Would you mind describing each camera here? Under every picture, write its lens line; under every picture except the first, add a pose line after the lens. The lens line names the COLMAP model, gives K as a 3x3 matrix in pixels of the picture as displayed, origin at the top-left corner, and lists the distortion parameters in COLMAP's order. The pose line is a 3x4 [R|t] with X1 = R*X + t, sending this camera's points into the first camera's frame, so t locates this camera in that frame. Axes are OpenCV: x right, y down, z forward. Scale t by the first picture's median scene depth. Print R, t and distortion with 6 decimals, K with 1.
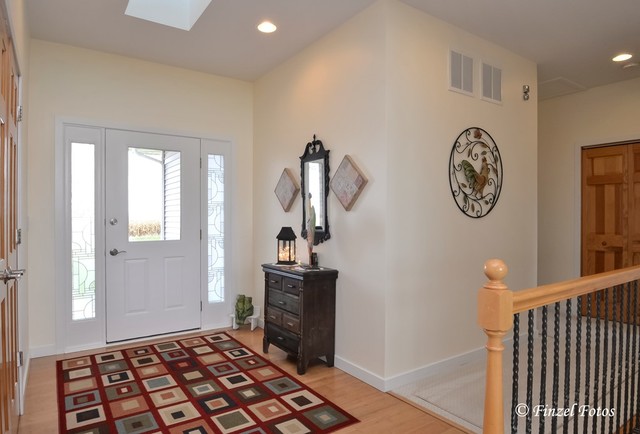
lens RADIAL K [[384.8, 0, 302.0], [0, 384.8, 217.4], [0, 0, 1]] dist [-0.000782, -0.000203]
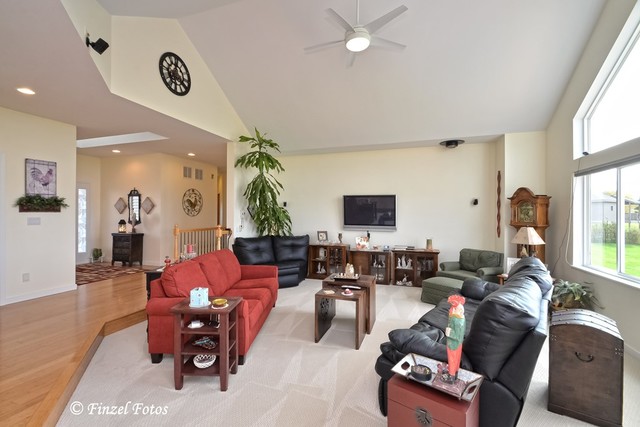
lens RADIAL K [[289.3, 0, 320.0], [0, 289.3, 213.5], [0, 0, 1]] dist [-0.001682, -0.000276]
pose [[0.784684, 0.002729, 0.619889, -0.219782], [-0.004131, 0.999991, 0.000827, -0.026551], [-0.619882, -0.003209, 0.784689, -1.571363]]
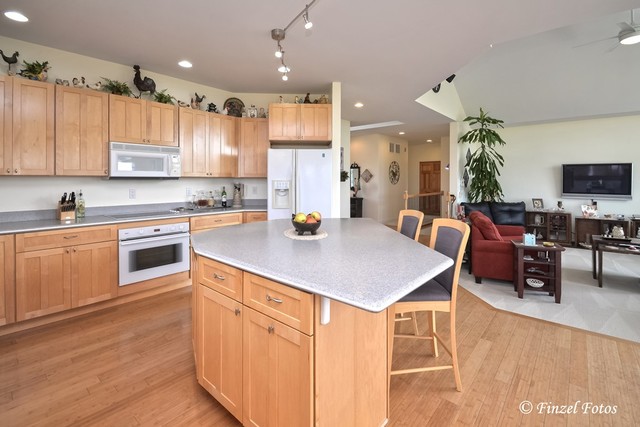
lens RADIAL K [[296.1, 0, 318.0], [0, 296.1, 181.4], [0, 0, 1]] dist [-0.013791, -0.000337]
pose [[0.965820, 0.001255, 0.259209, -1.046810], [-0.001603, 0.999998, 0.001133, -0.028014], [-0.259207, -0.001510, 0.965821, -1.659875]]
